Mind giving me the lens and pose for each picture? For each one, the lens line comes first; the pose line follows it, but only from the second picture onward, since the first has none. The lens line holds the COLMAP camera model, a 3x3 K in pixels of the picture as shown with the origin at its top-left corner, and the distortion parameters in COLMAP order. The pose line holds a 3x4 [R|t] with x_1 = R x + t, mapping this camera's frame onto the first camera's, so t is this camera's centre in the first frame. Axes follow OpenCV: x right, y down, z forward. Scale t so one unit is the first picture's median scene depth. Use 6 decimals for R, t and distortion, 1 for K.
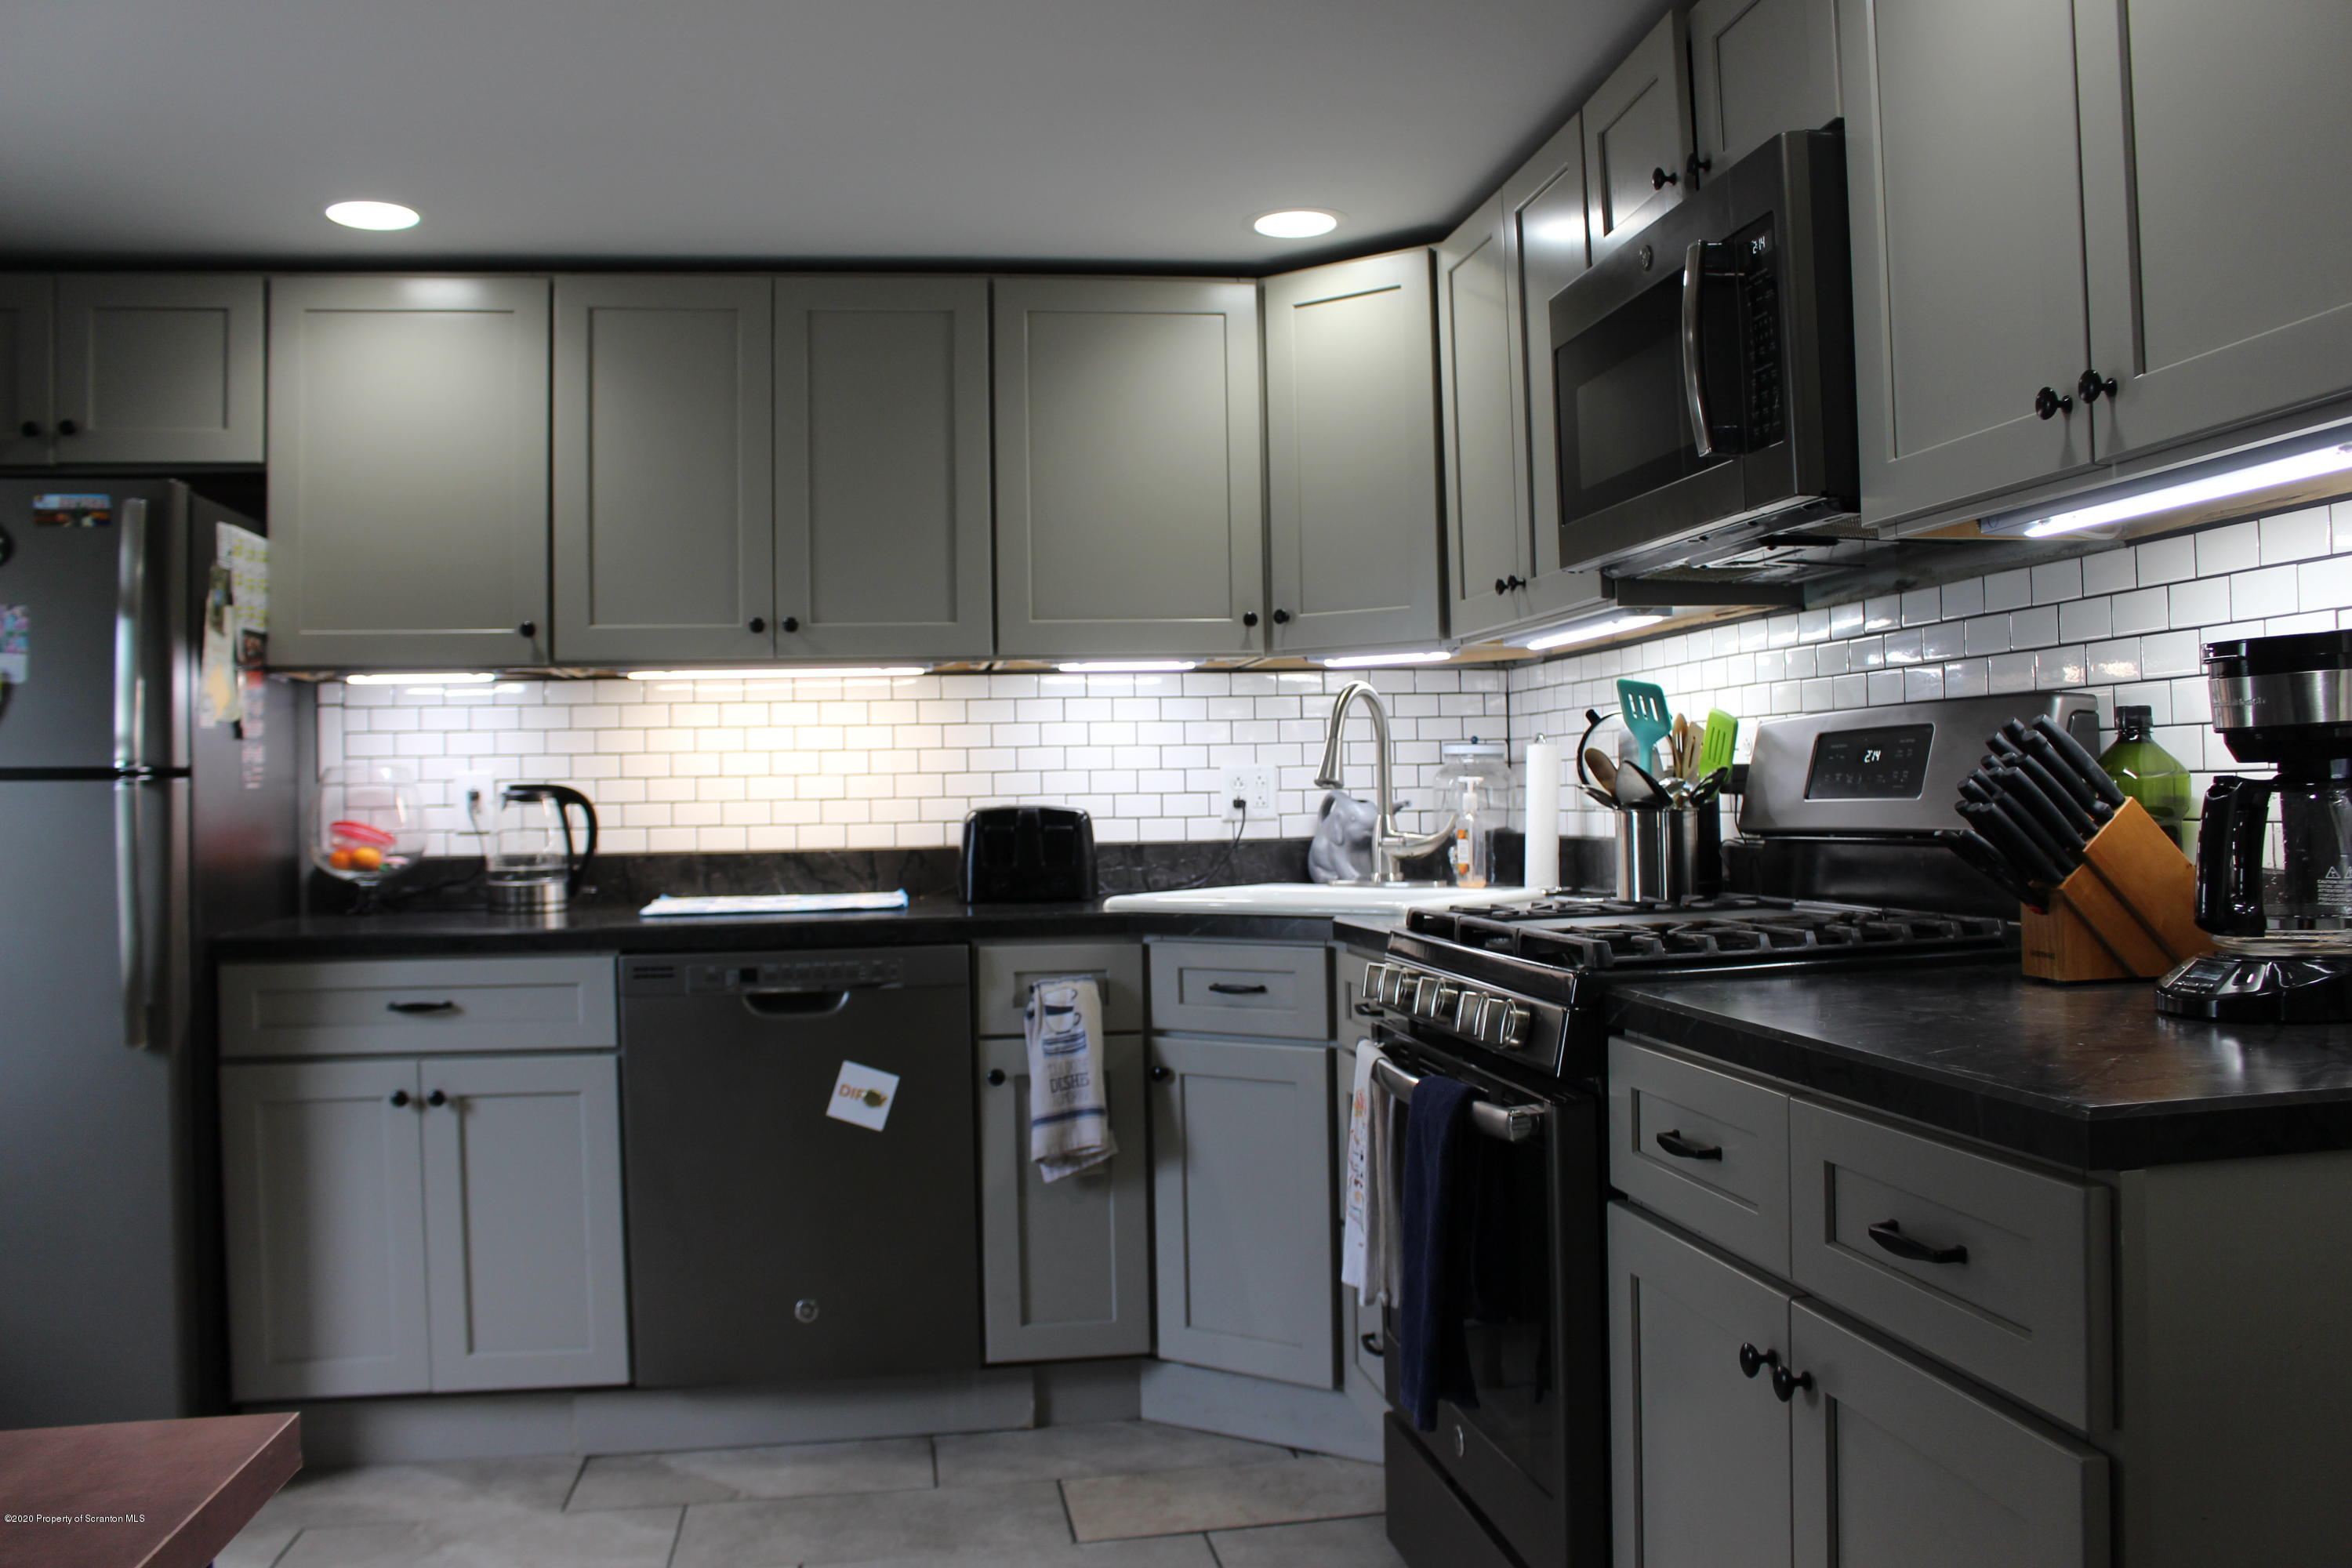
lens RADIAL K [[1940.8, 0, 1176.5], [0, 1940.8, 767.6], [0, 0, 1]] dist [-0.155614, 0.122435]
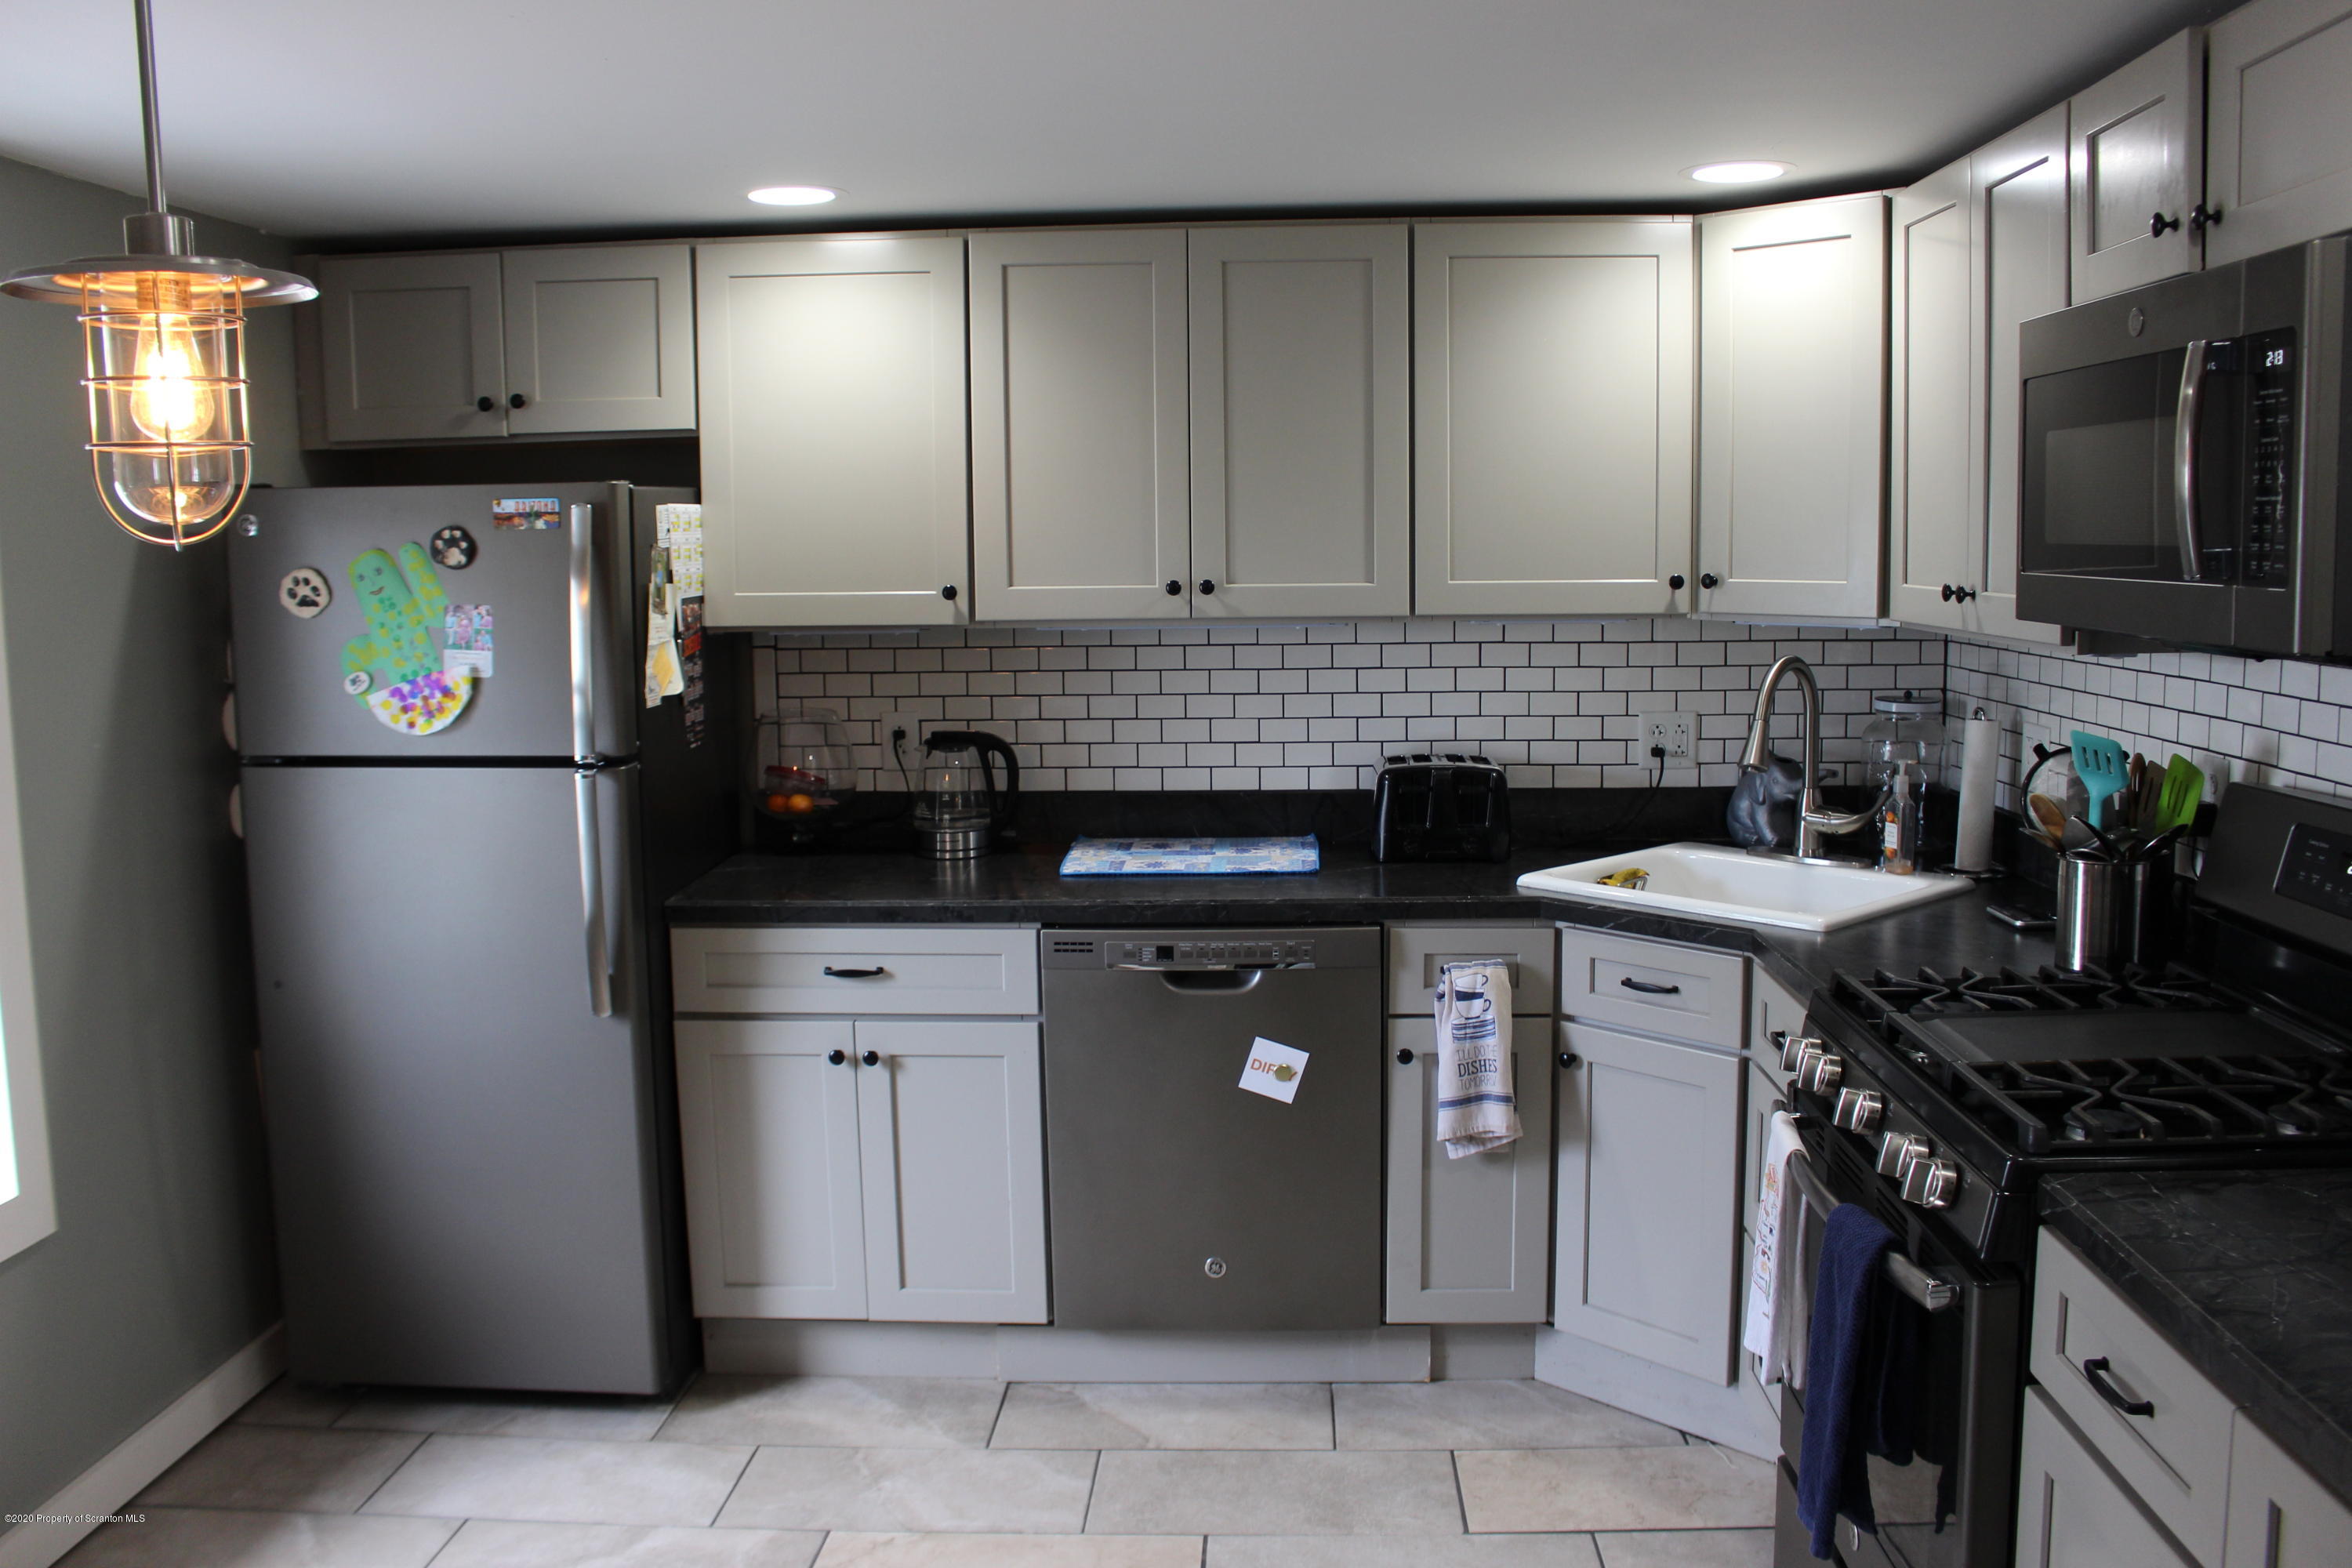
lens RADIAL K [[1940.8, 0, 1174.4], [0, 1940.8, 767.7], [0, 0, 1]] dist [-0.155614, 0.122435]
pose [[0.978517, 0.031237, -0.203785, -0.010166], [-0.003204, 0.990640, 0.136463, -0.130240], [0.206140, -0.132878, 0.969458, 0.012642]]
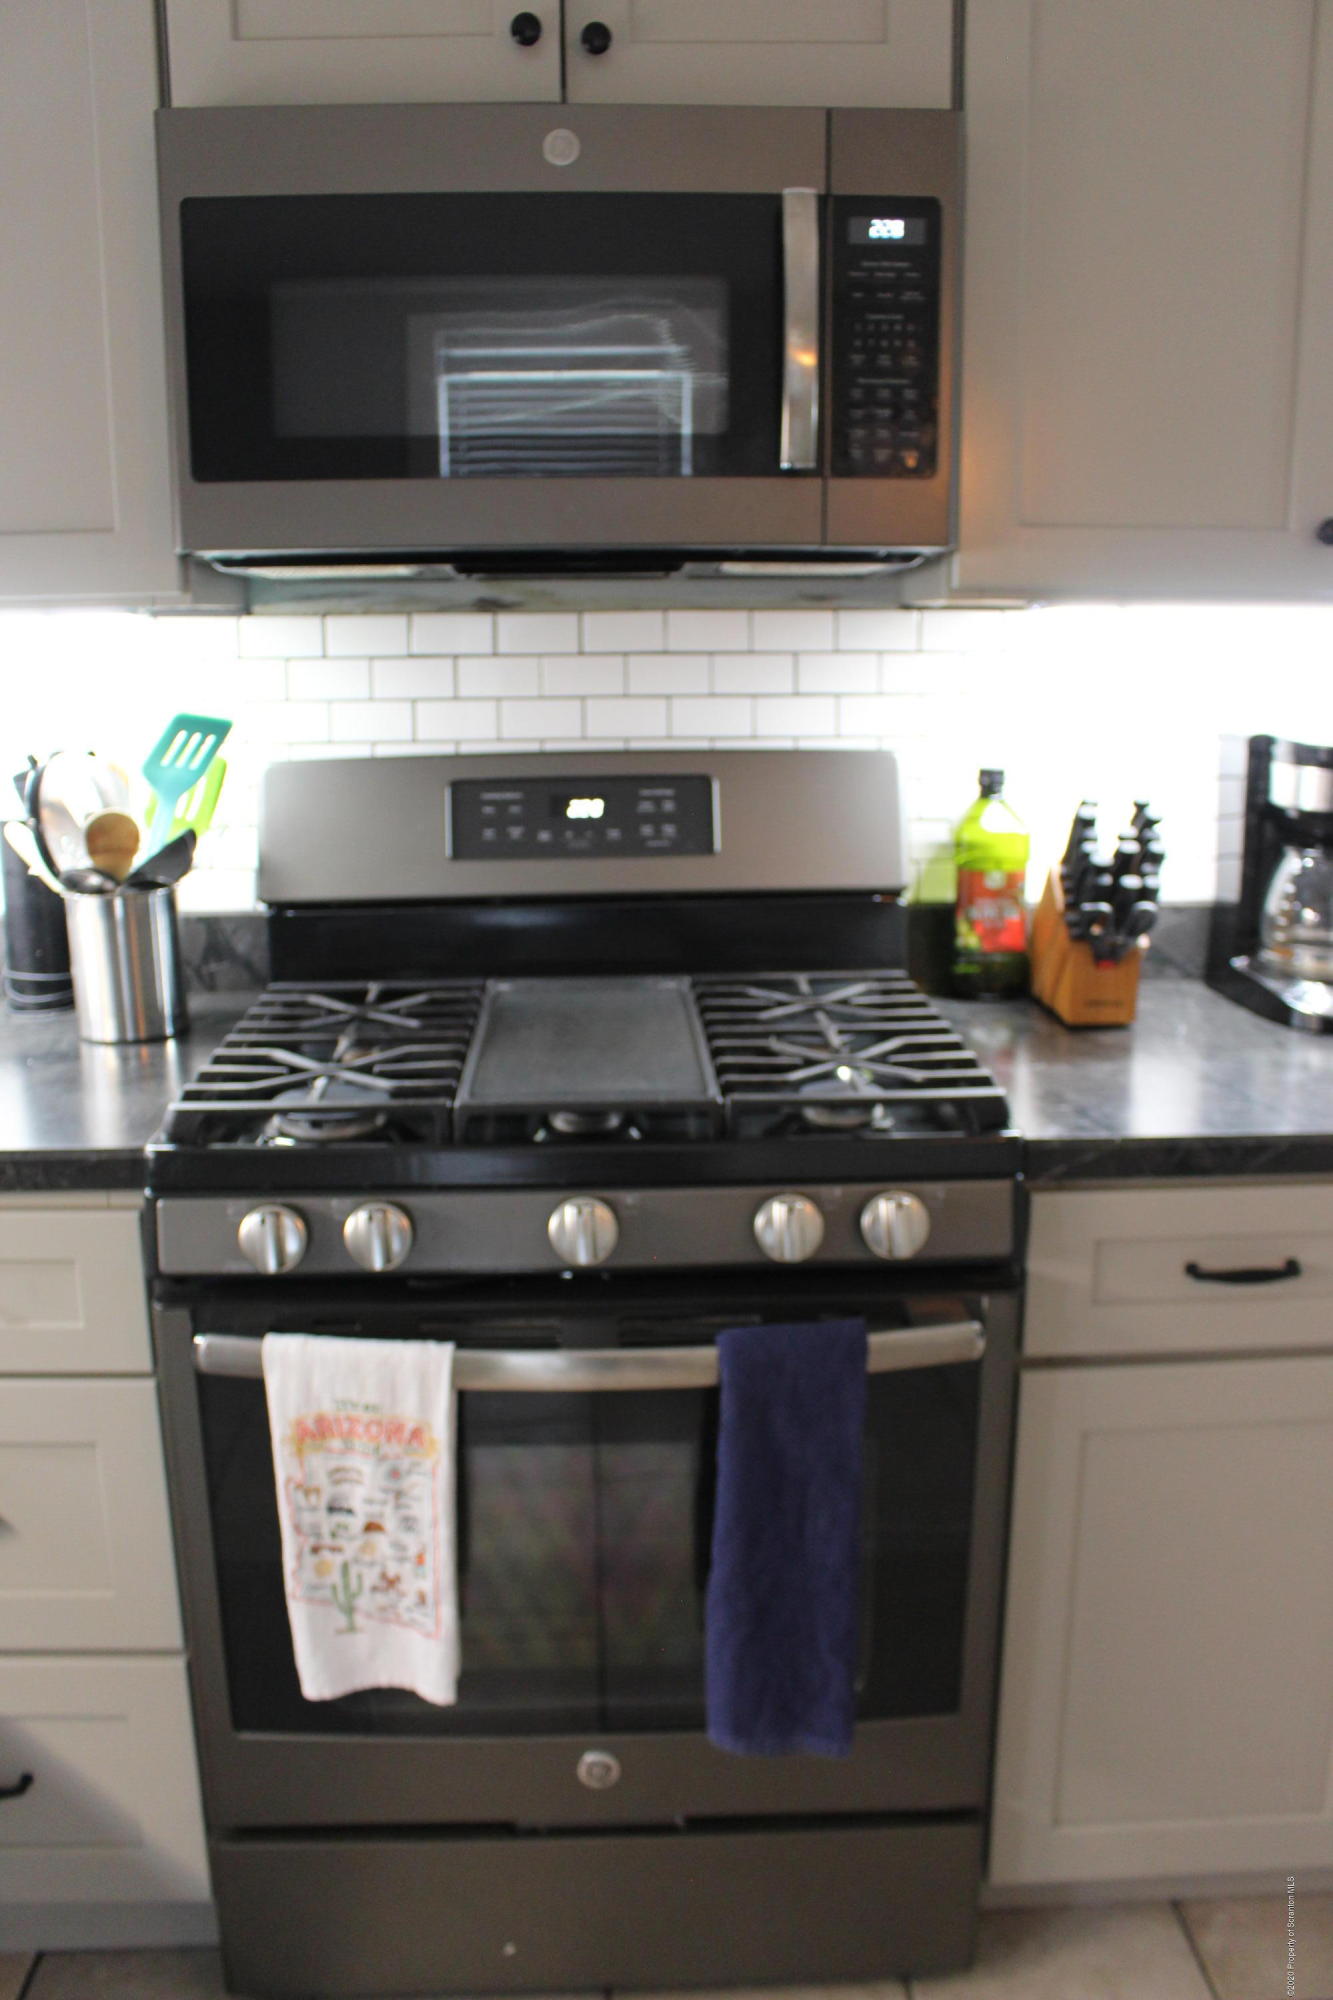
lens RADIAL K [[1650.3, 0, 659.6], [0, 1650.3, 1002.6], [0, 0, 1]] dist [-0.155614, 0.122435]
pose [[0.111175, -0.201988, 0.973058, -0.292238], [-0.009534, 0.978866, 0.204283, -0.055209], [-0.993755, -0.031988, 0.106899, 0.653159]]
